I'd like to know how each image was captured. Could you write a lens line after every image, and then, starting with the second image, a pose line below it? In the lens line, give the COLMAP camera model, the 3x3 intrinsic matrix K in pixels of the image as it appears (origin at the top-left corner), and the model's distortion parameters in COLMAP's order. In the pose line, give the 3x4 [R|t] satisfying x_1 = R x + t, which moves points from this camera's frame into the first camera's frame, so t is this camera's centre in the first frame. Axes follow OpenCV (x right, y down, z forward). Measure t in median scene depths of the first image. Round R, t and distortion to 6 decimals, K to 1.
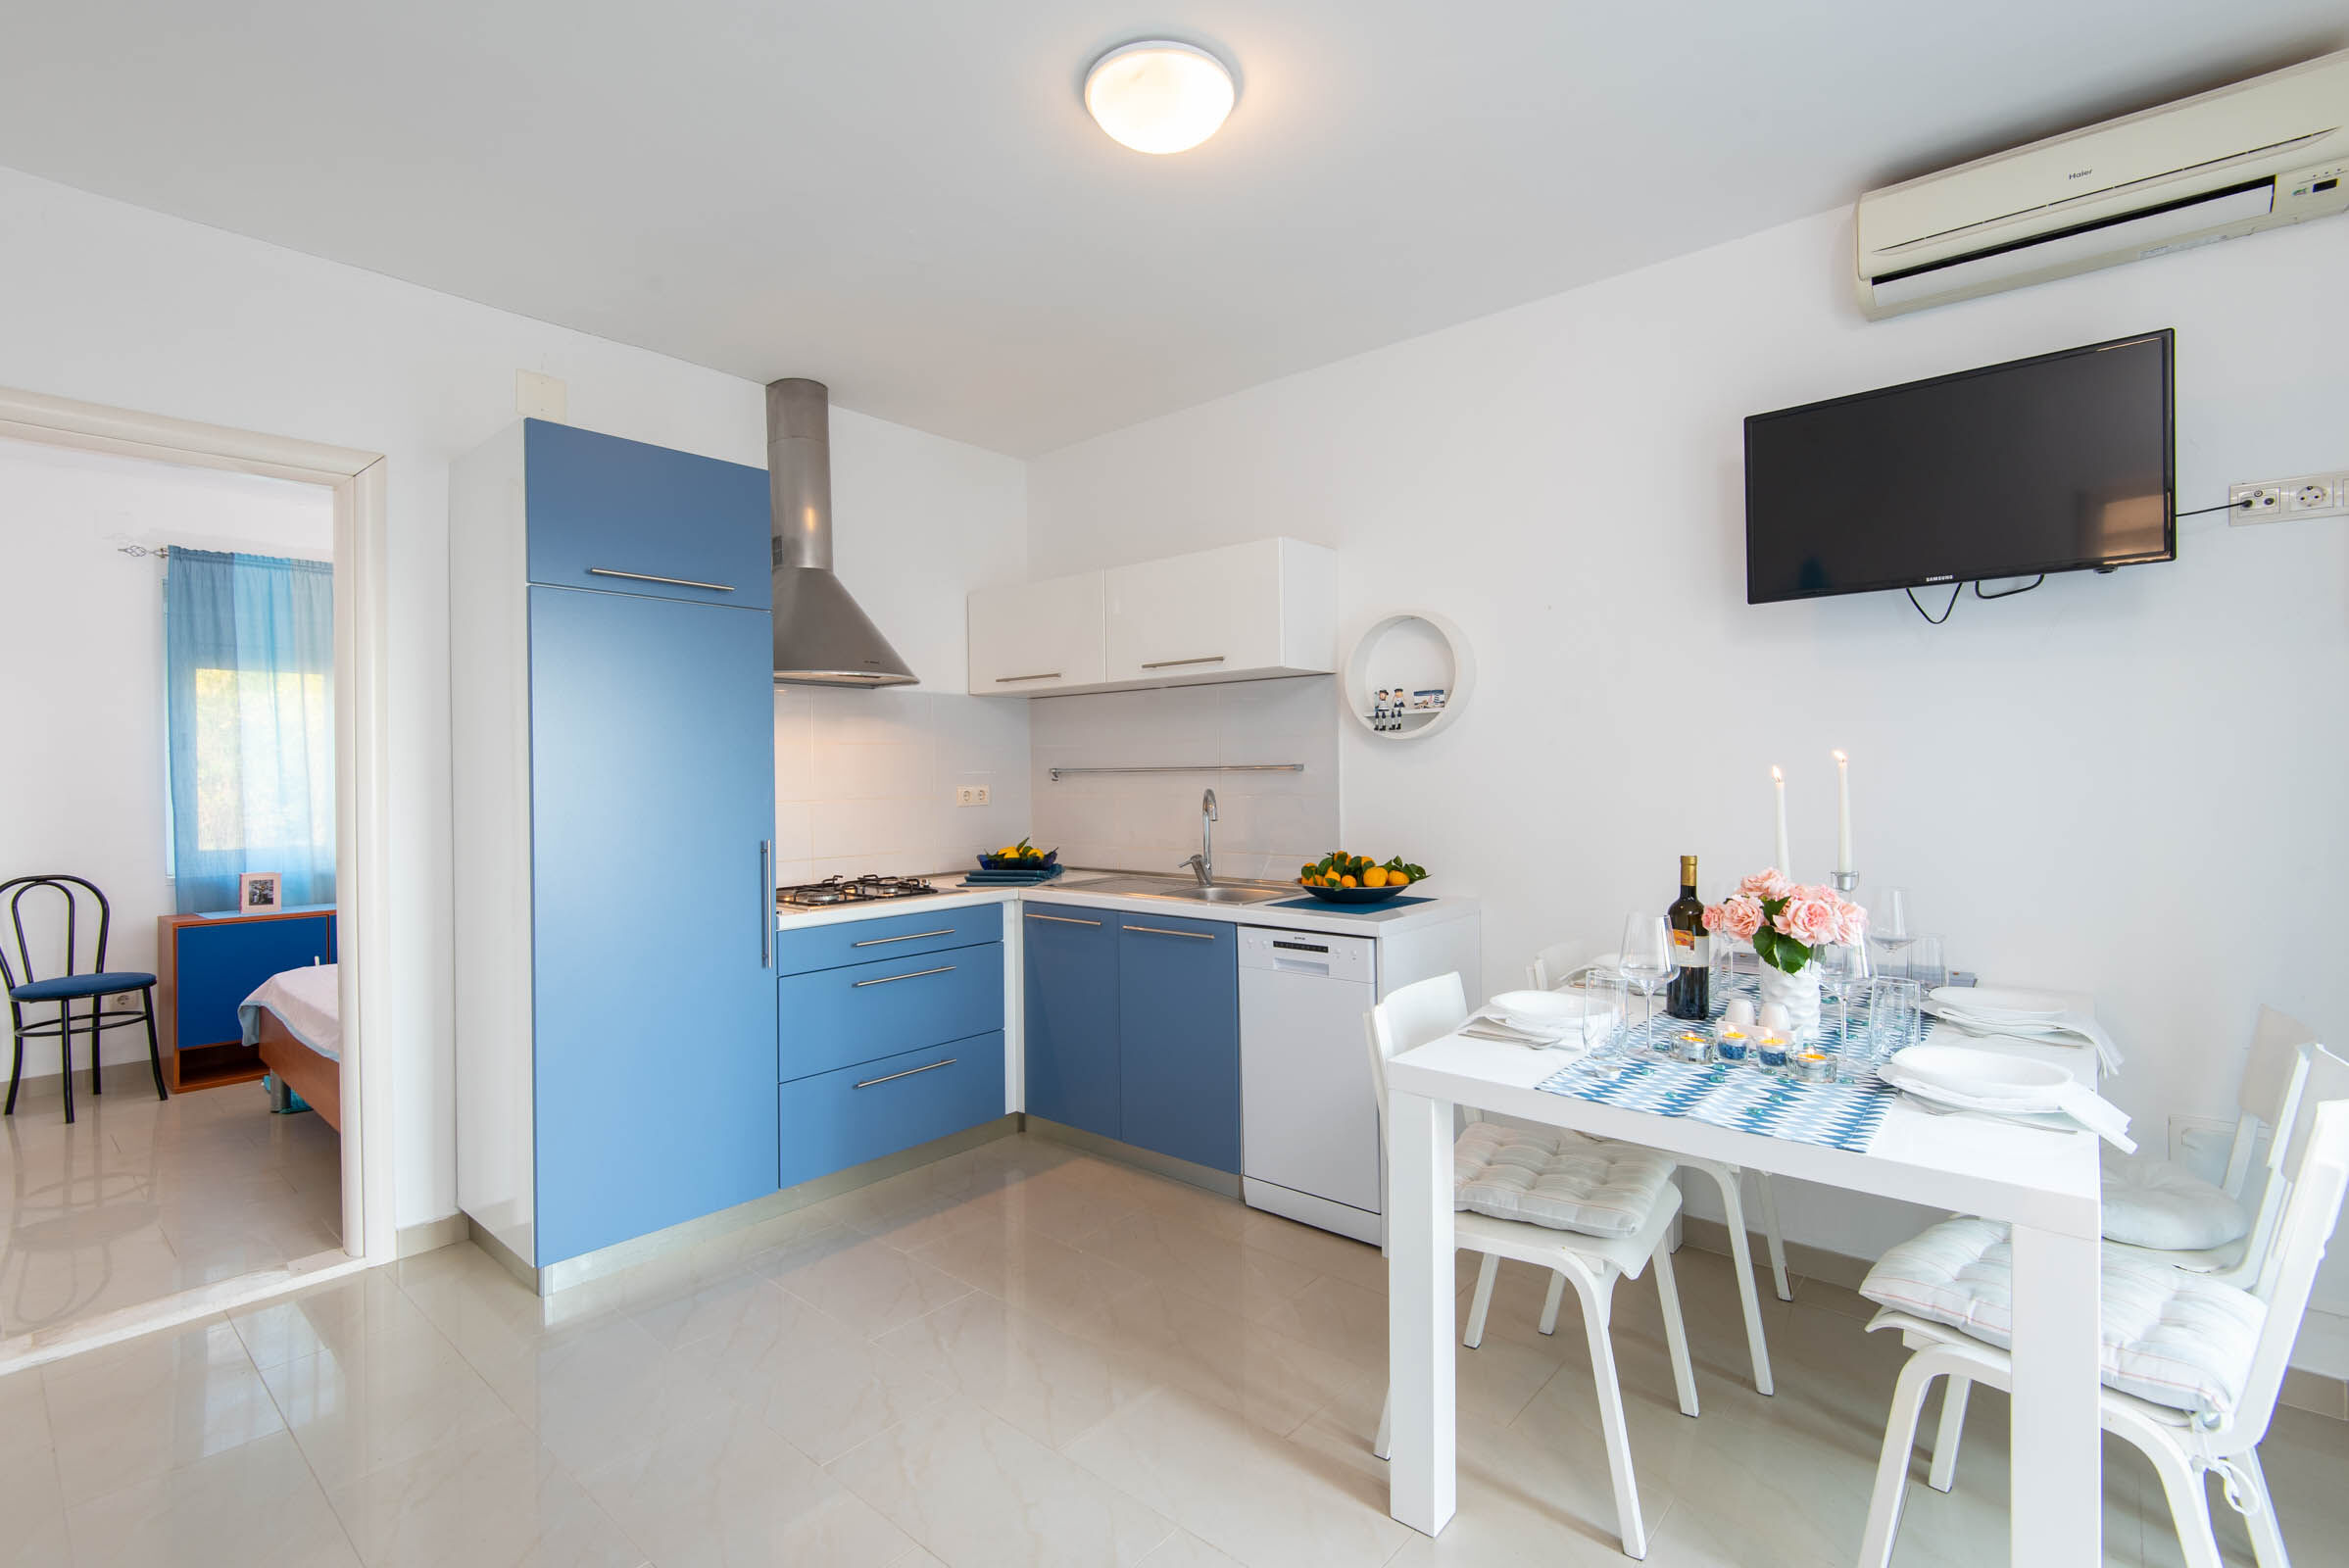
lens RADIAL K [[1037.8, 0, 1186.7], [0, 1037.8, 771.4], [0, 0, 1]] dist [-0.000826, -0.000989]
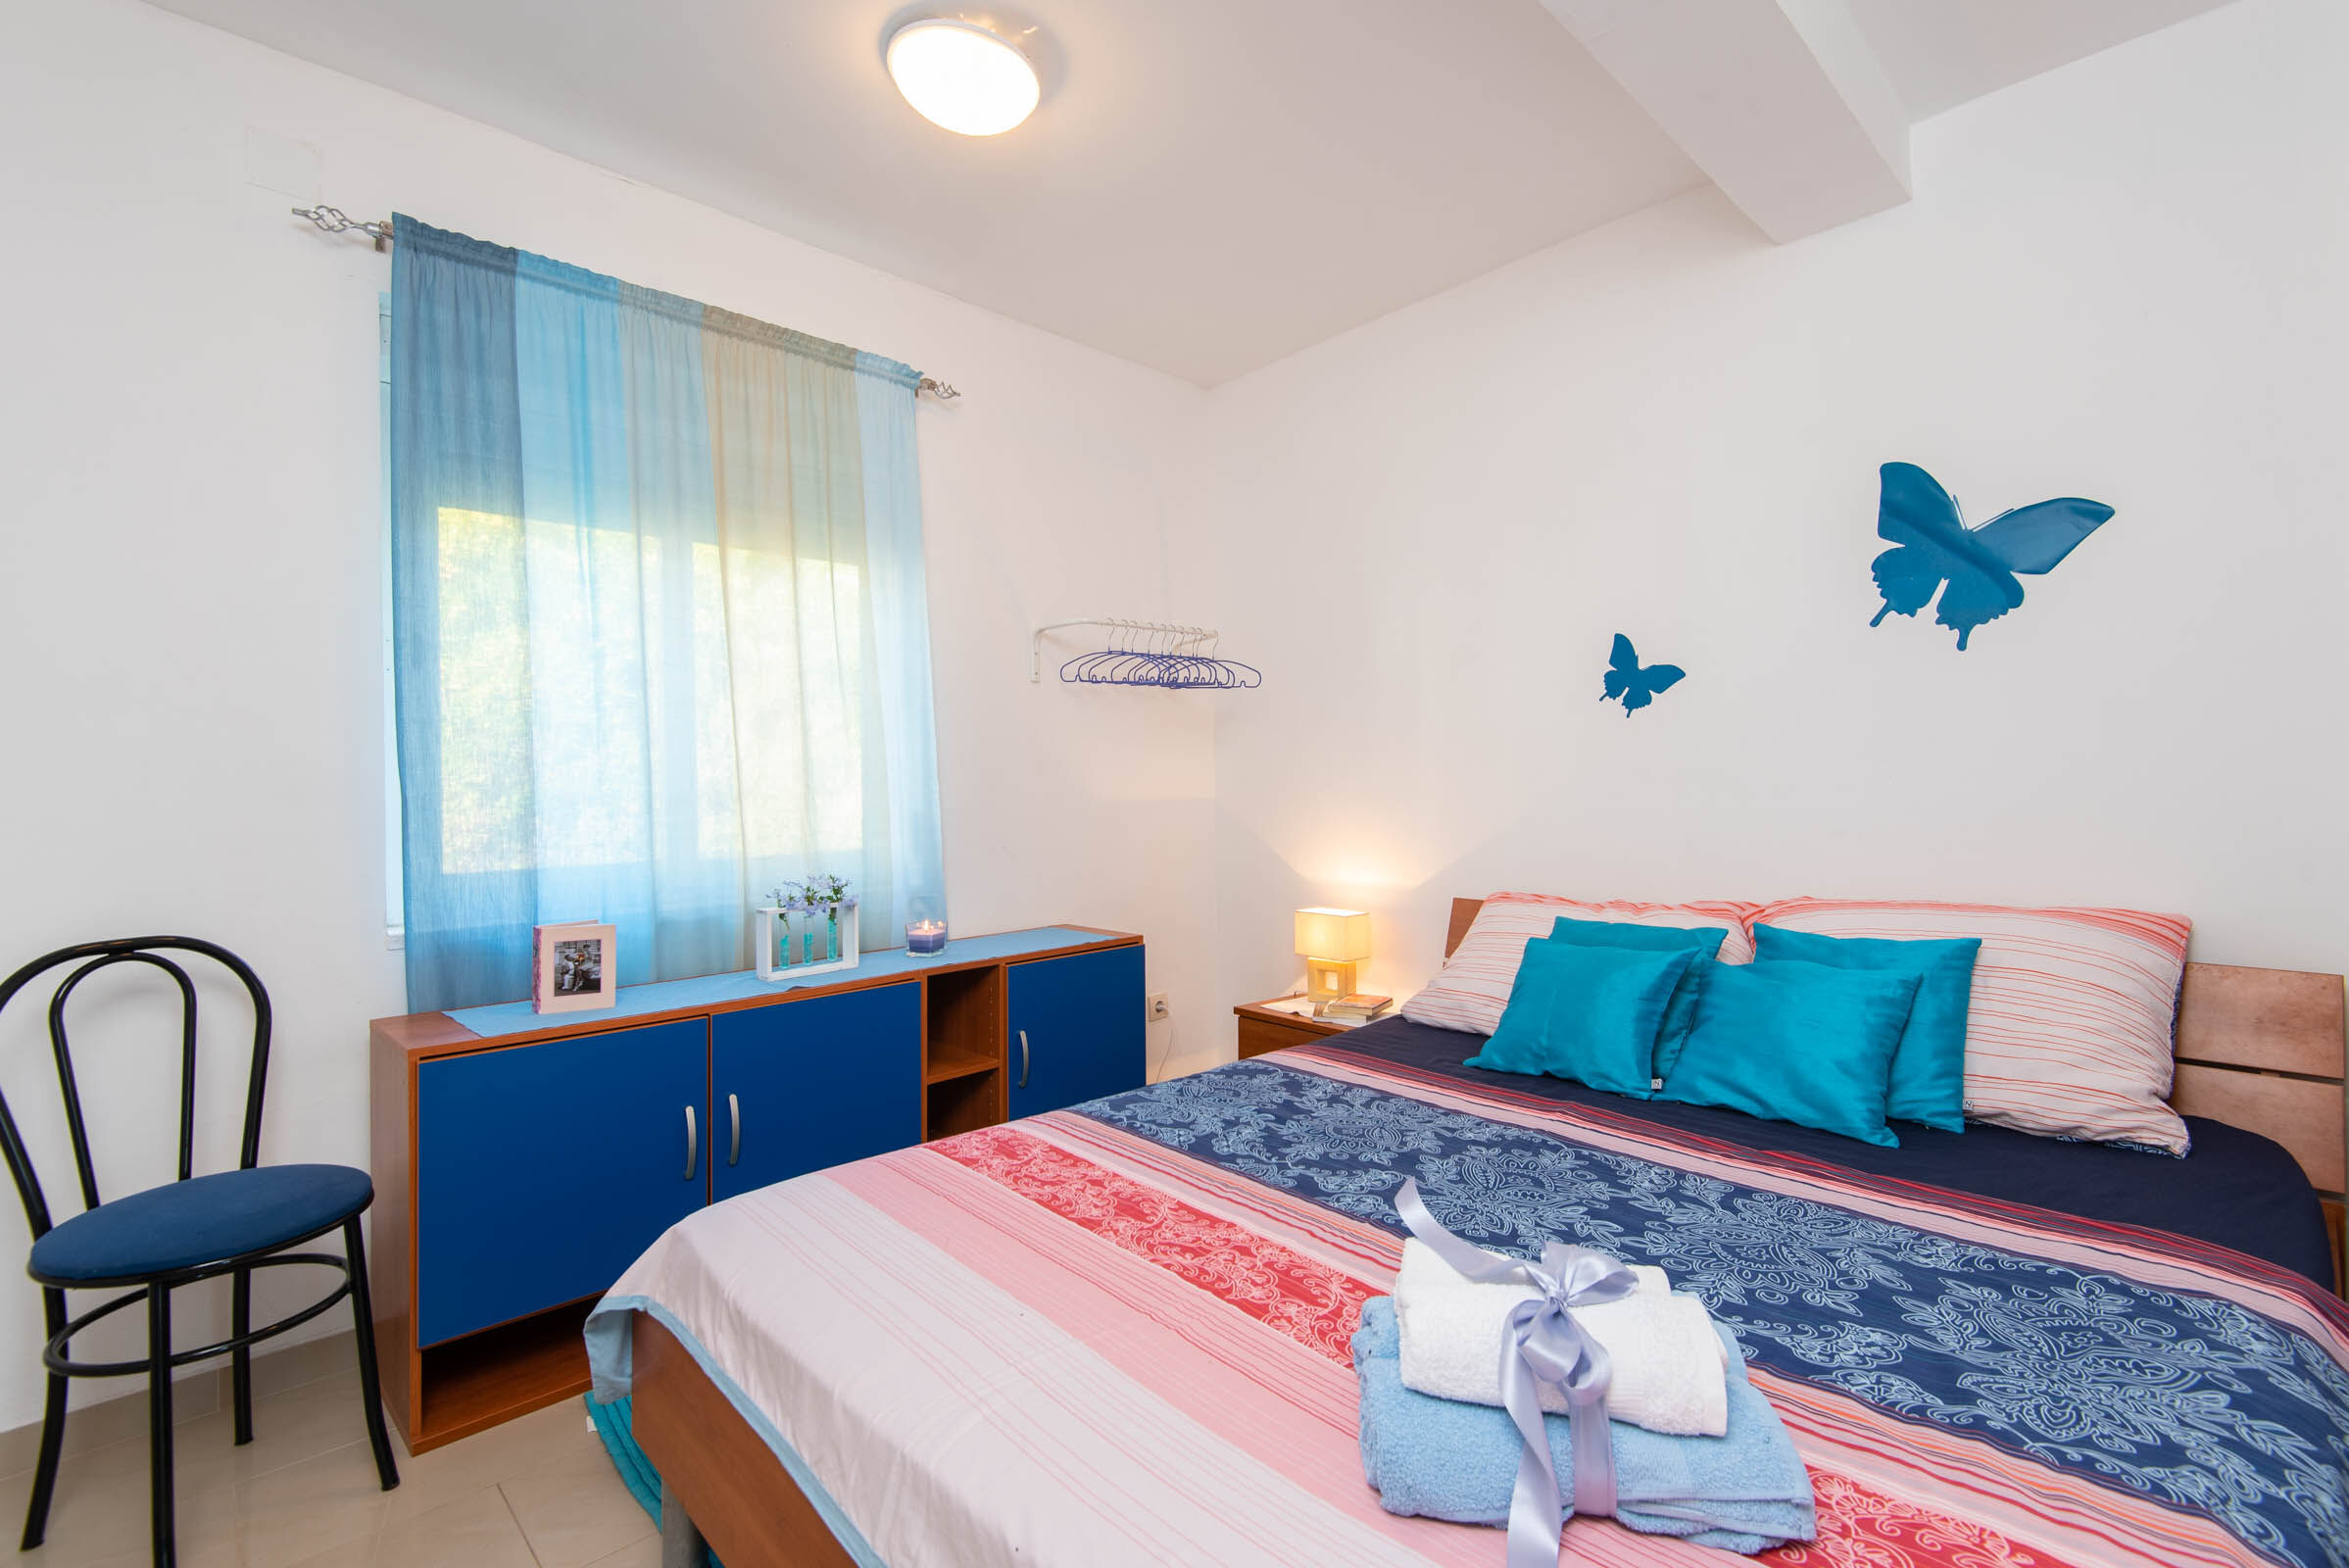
lens RADIAL K [[1037.8, 0, 1188.7], [0, 1037.8, 771.7], [0, 0, 1]] dist [-0.000826, -0.000989]
pose [[0.995267, -0.005762, -0.097005, -0.616139], [0.005160, 0.999966, -0.006452, 0.036577], [0.097039, 0.005921, 0.995263, 0.604999]]
